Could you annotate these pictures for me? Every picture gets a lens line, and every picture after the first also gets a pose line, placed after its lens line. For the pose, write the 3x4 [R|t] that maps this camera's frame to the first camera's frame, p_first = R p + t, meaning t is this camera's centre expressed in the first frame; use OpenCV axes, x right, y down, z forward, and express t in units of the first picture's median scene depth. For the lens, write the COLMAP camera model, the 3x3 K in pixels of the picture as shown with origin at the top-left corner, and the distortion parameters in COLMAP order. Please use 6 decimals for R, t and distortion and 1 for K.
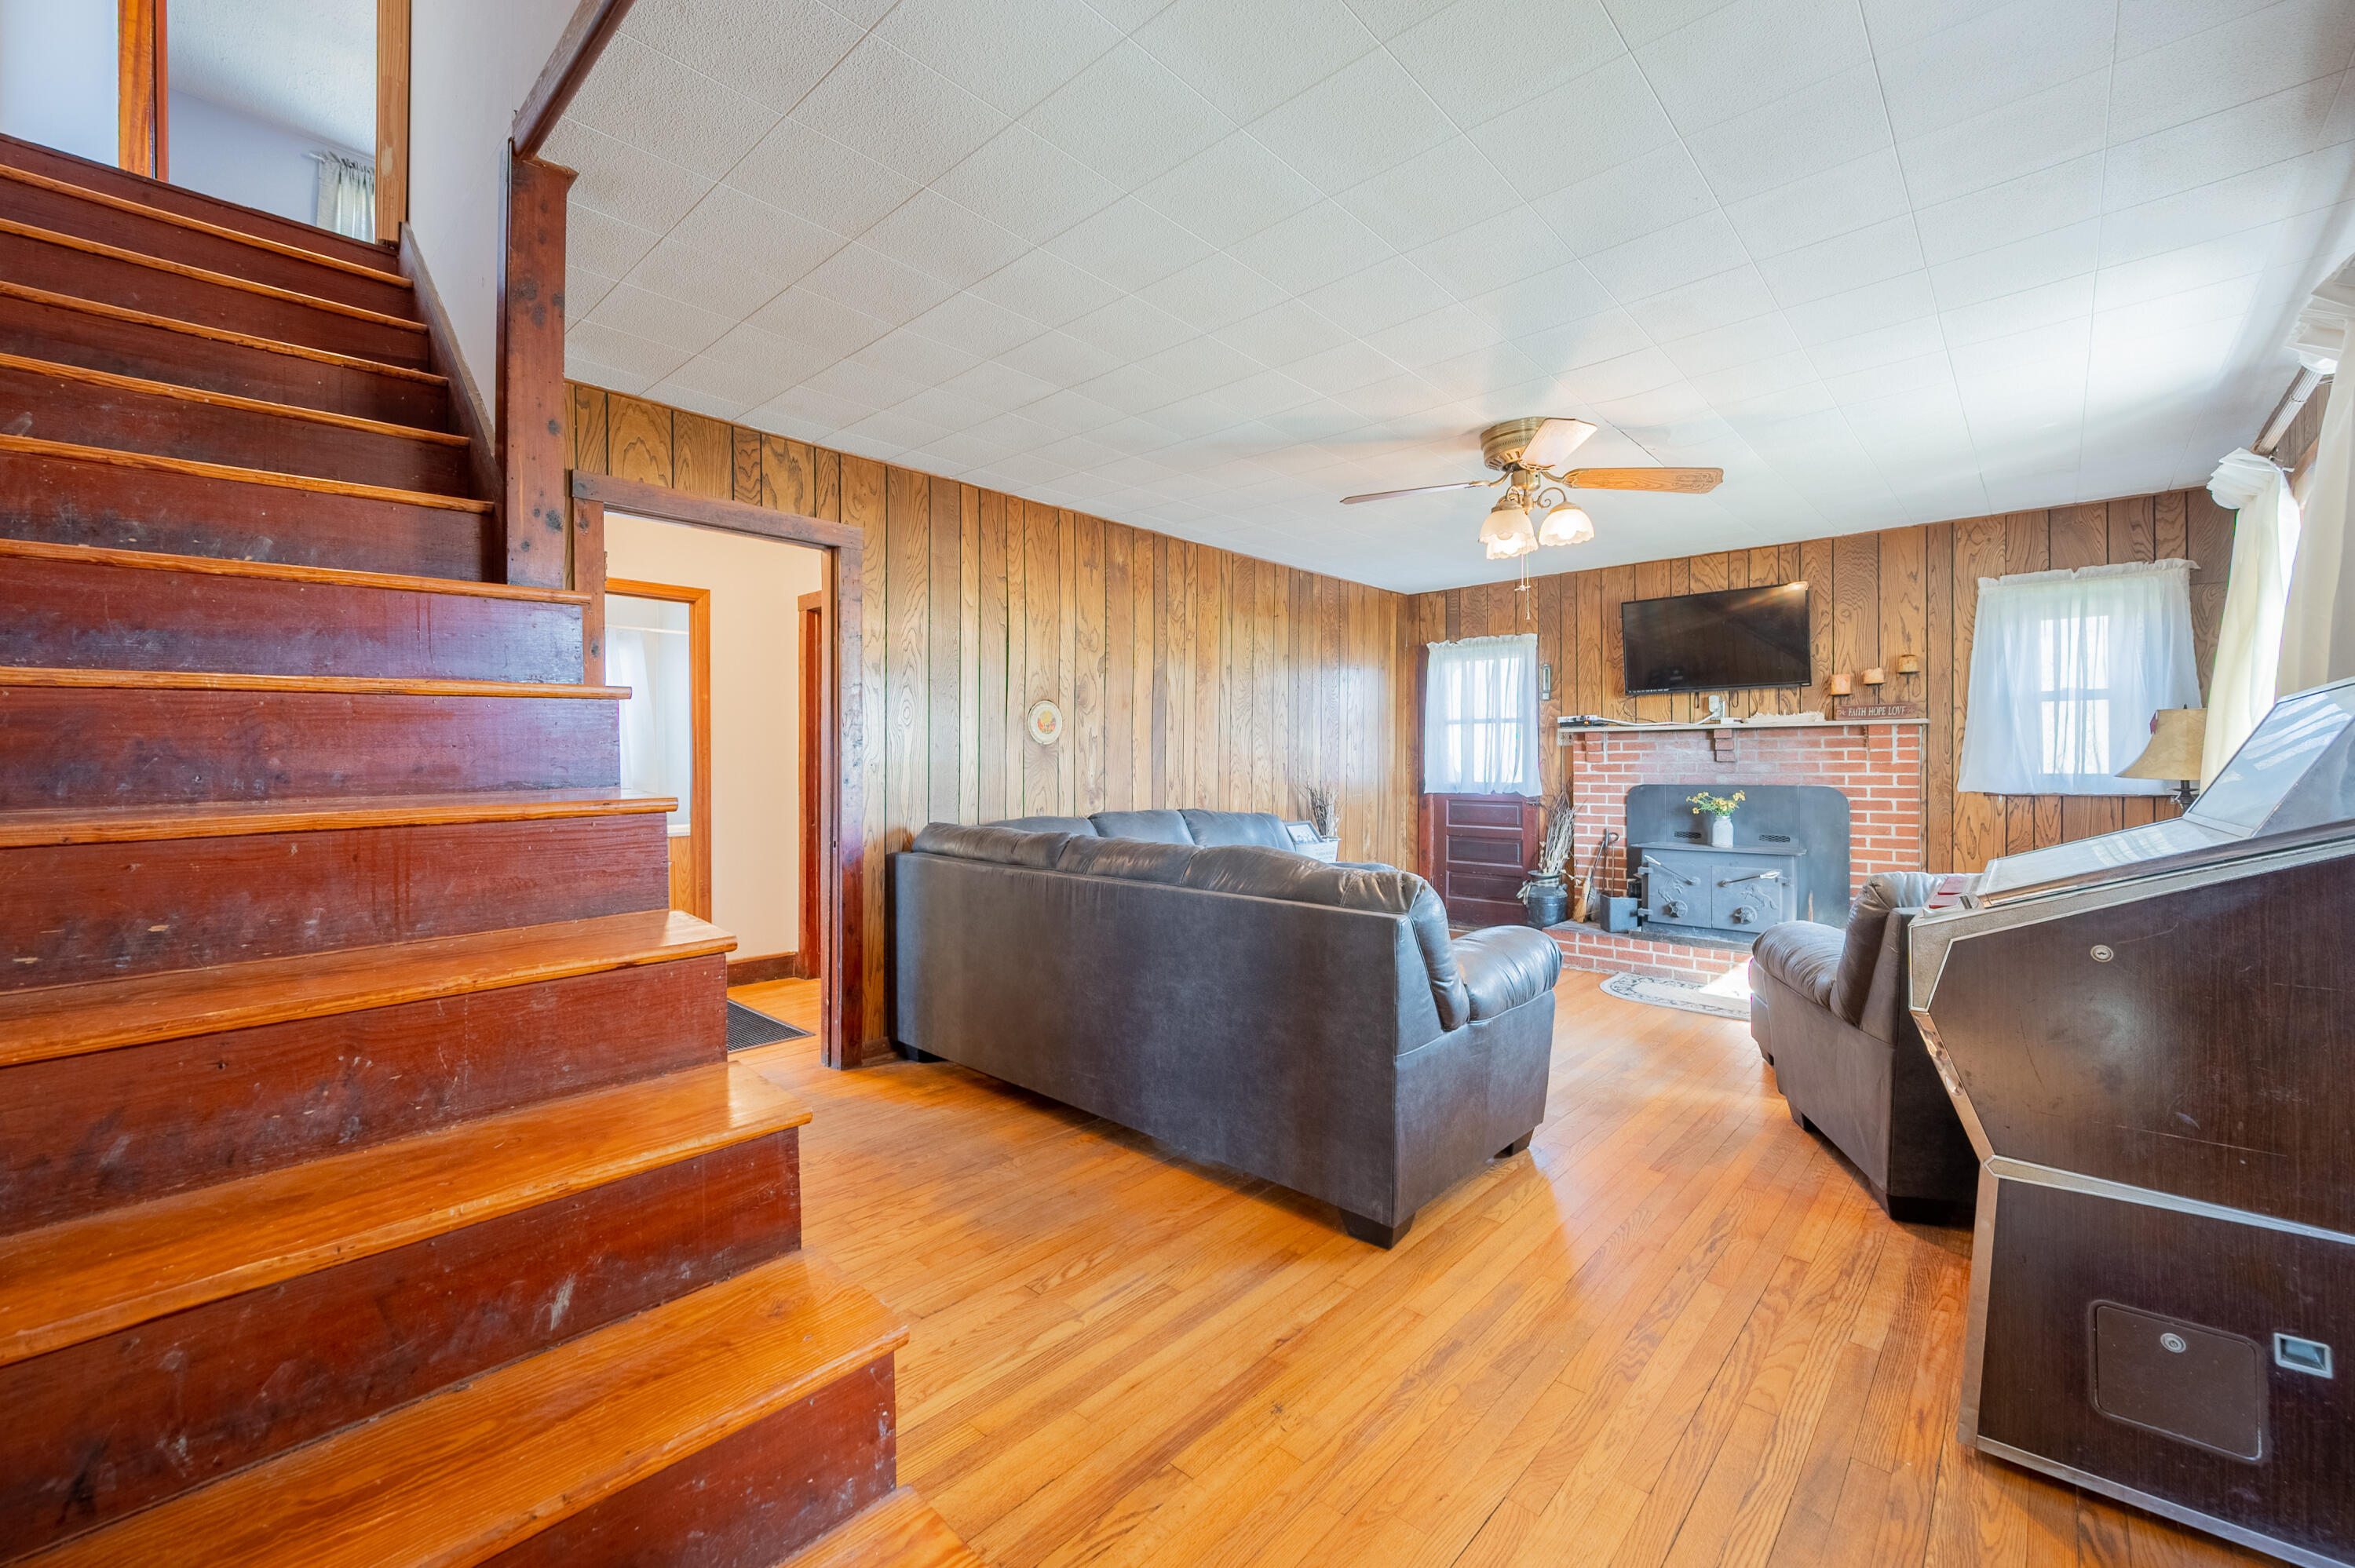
lens RADIAL K [[947.6, 0, 1171.7], [0, 947.6, 761.3], [0, 0, 1]] dist [0.003028, -0.000528]
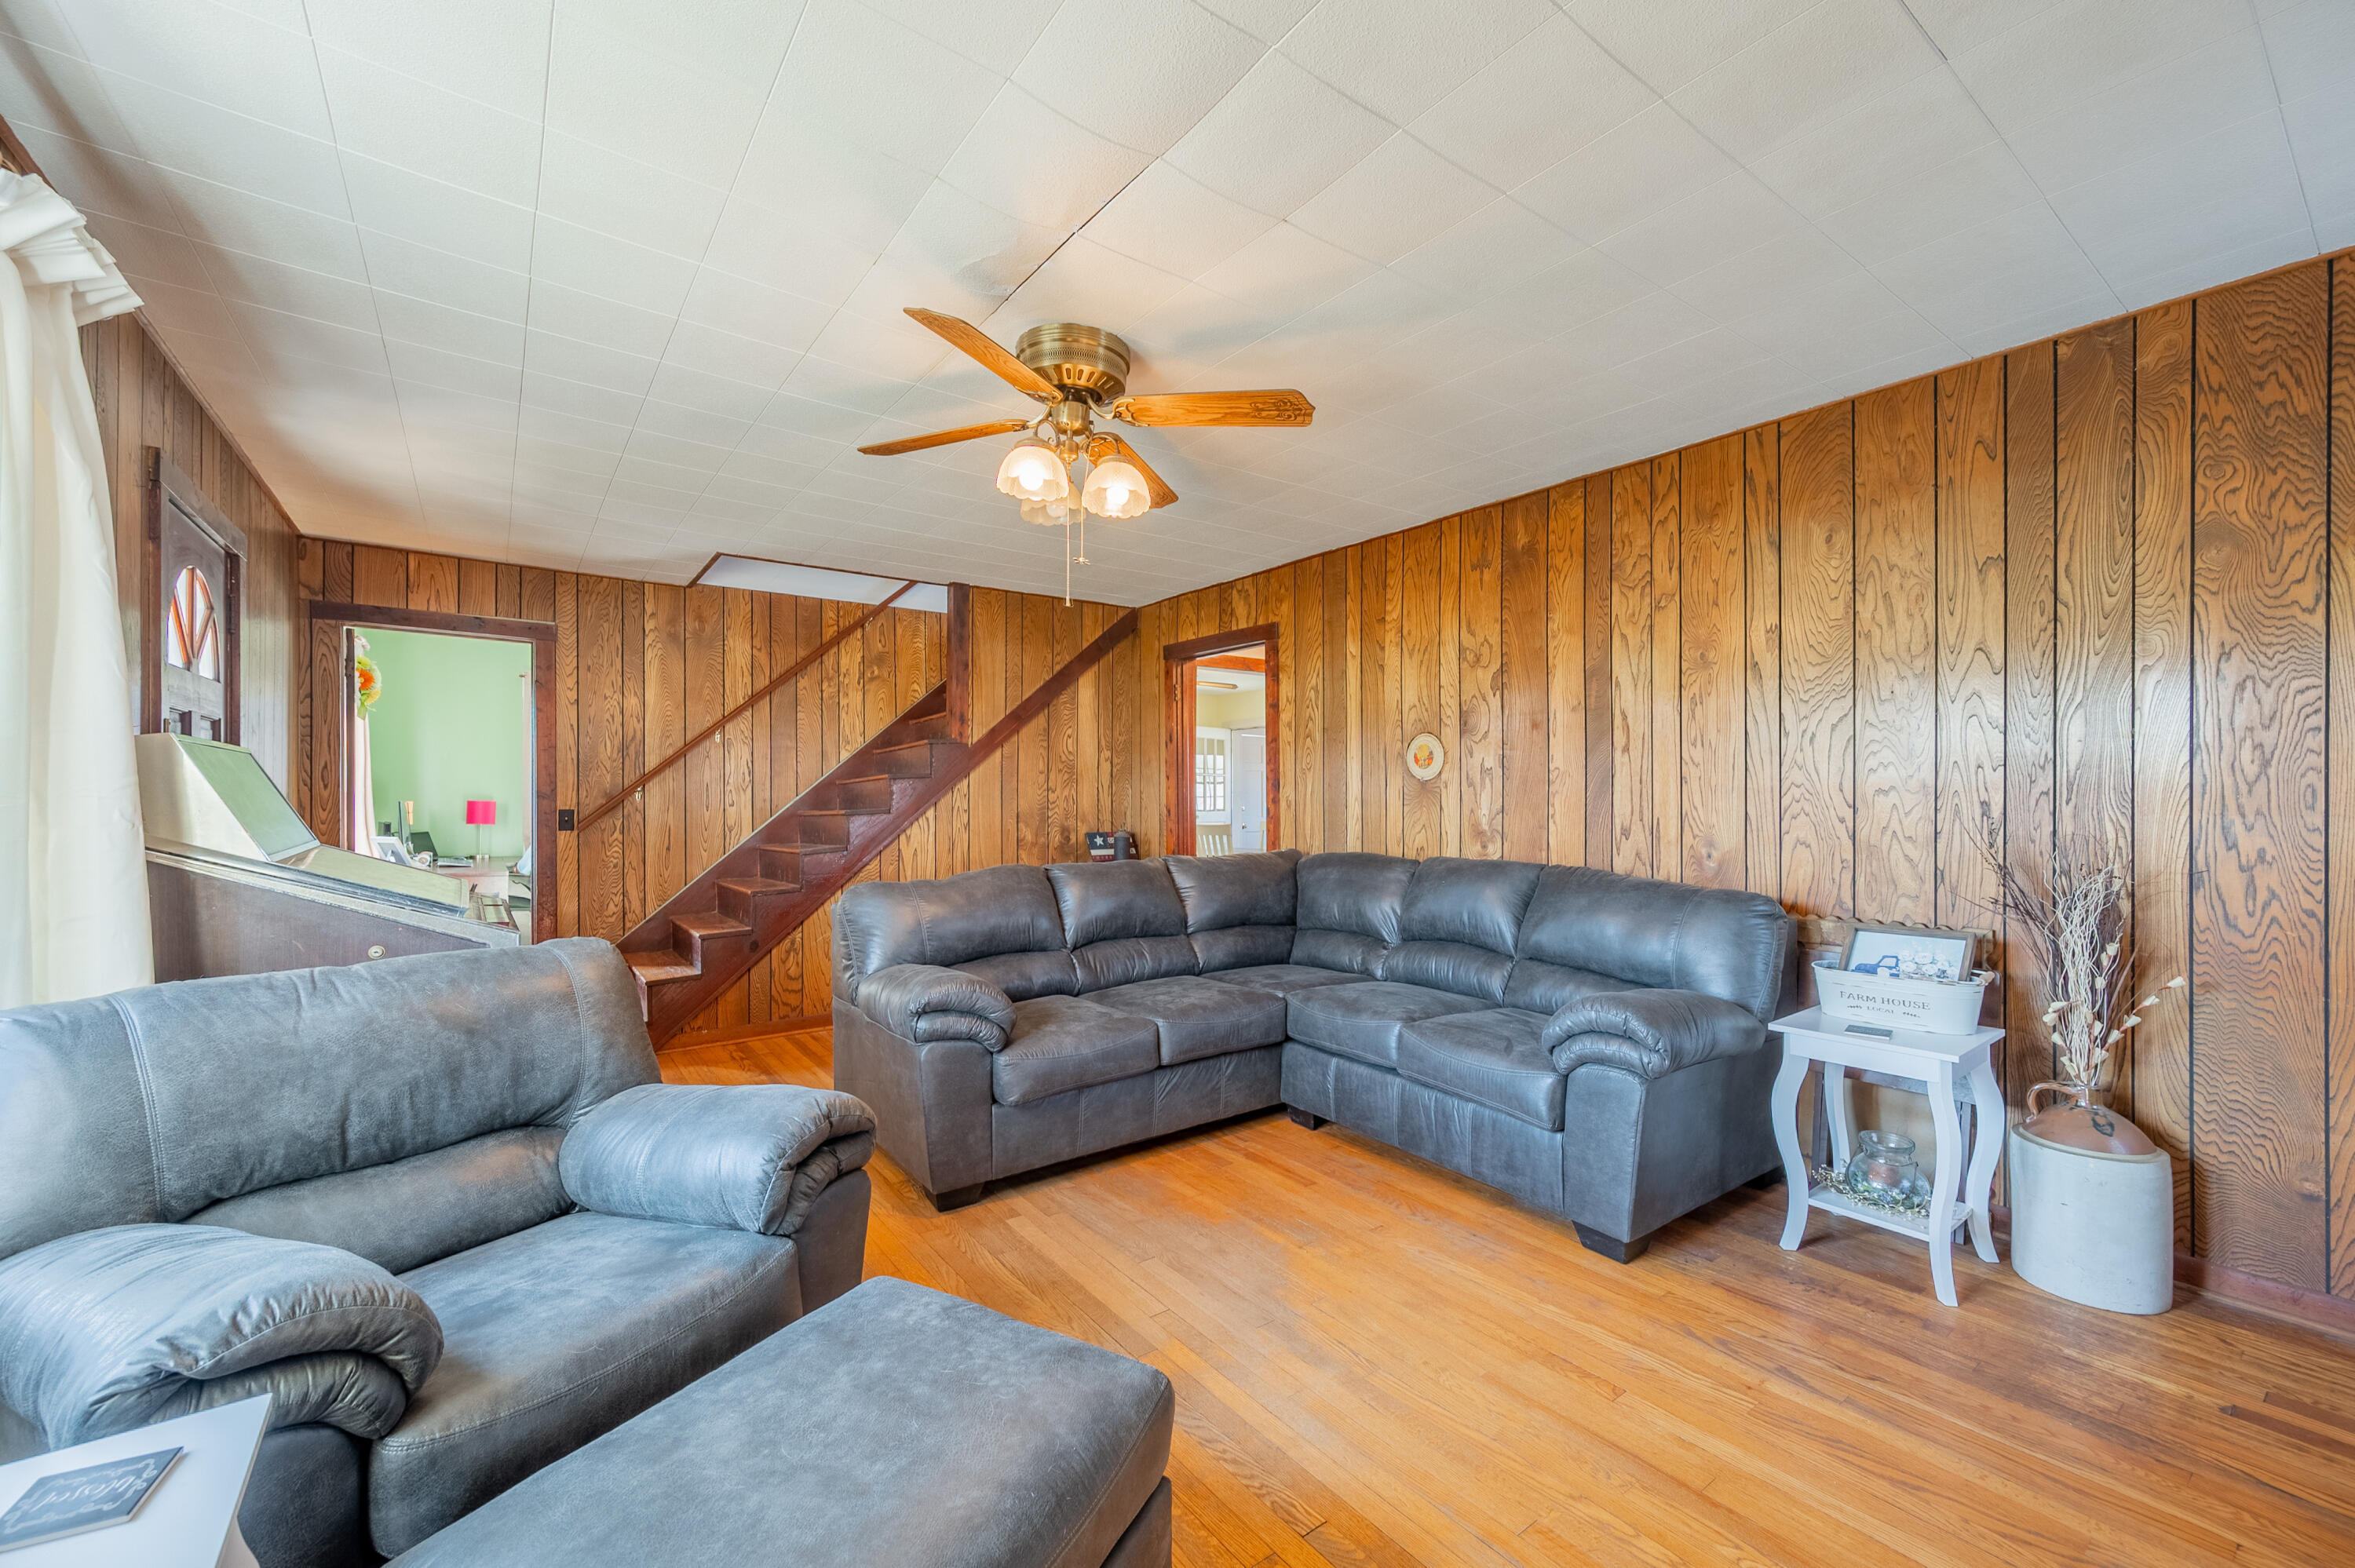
lens RADIAL K [[947.6, 0, 1191.3], [0, 947.6, 794.7], [0, 0, 1]] dist [0.003028, -0.000528]
pose [[-0.177634, -0.001615, -0.984095, 0.727462], [0.003648, 0.999991, -0.002299, -0.001620], [0.984090, -0.003998, -0.177626, 0.822163]]
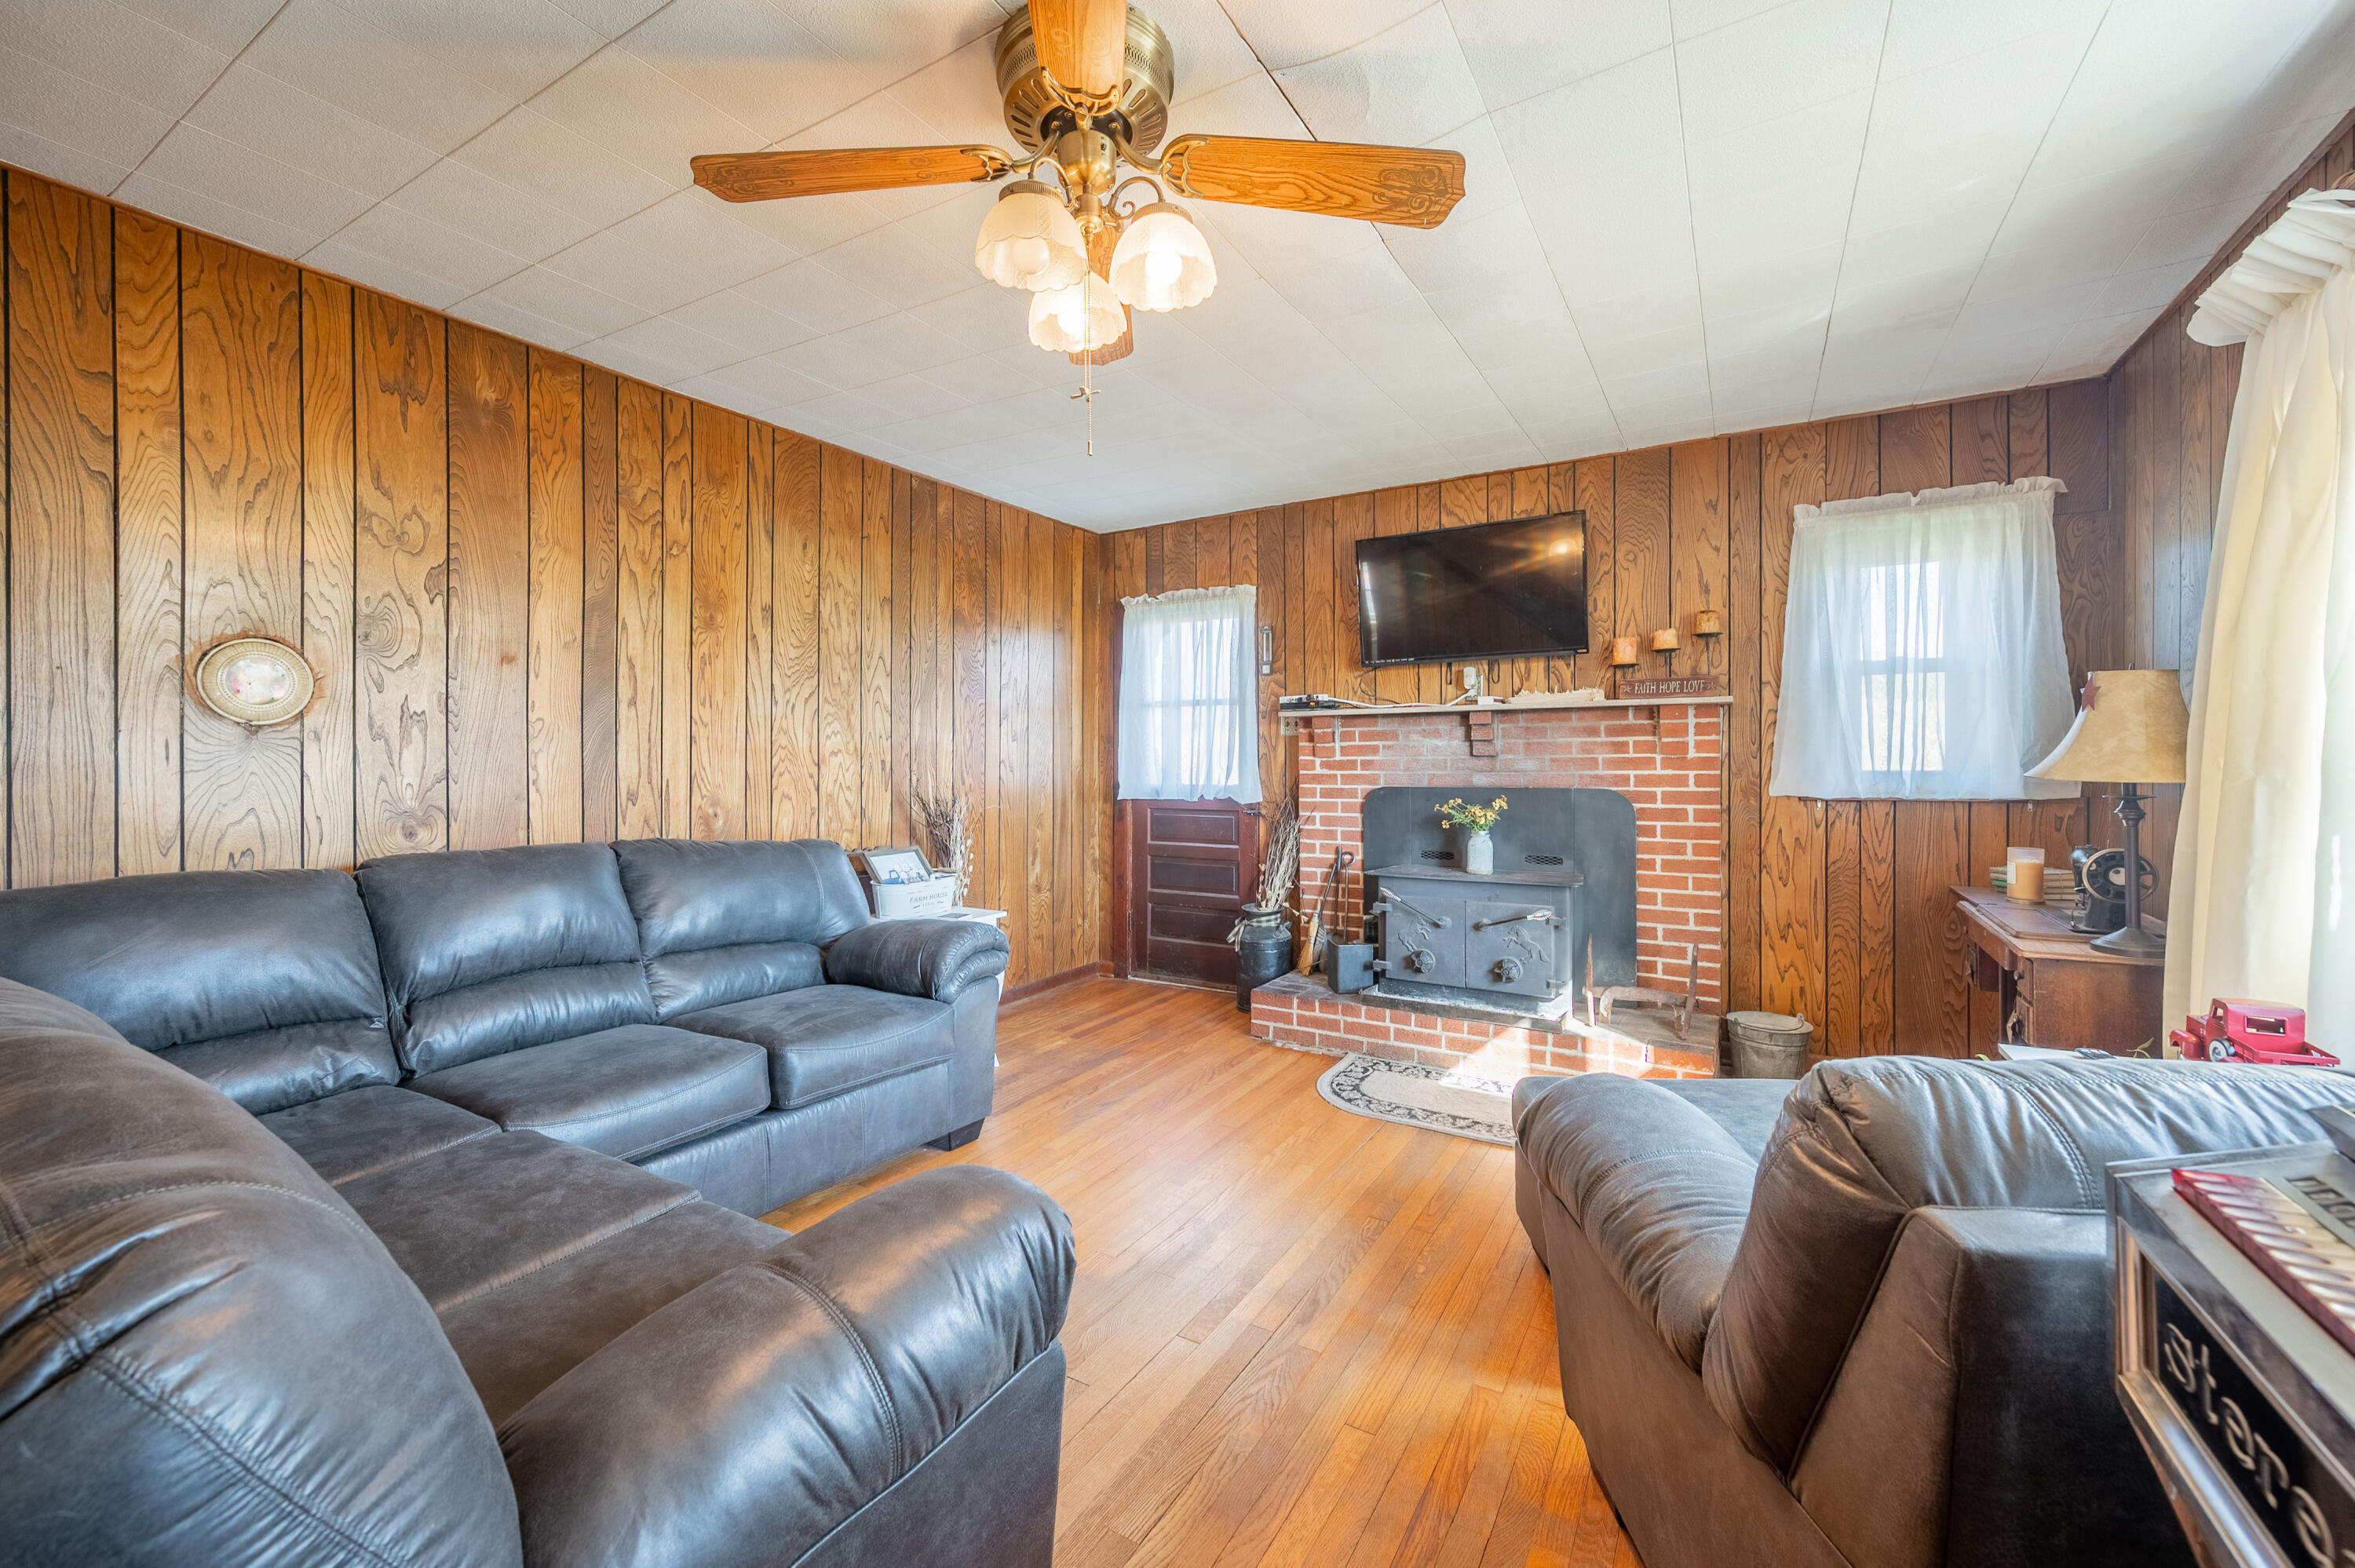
lens RADIAL K [[947.6, 0, 1177.2], [0, 947.6, 763.8], [0, 0, 1]] dist [0.003028, -0.000528]
pose [[0.978749, -0.004081, 0.205020, 0.213850], [0.002848, 0.999976, 0.006309, 0.001079], [-0.205041, -0.005591, 0.978737, 0.351203]]
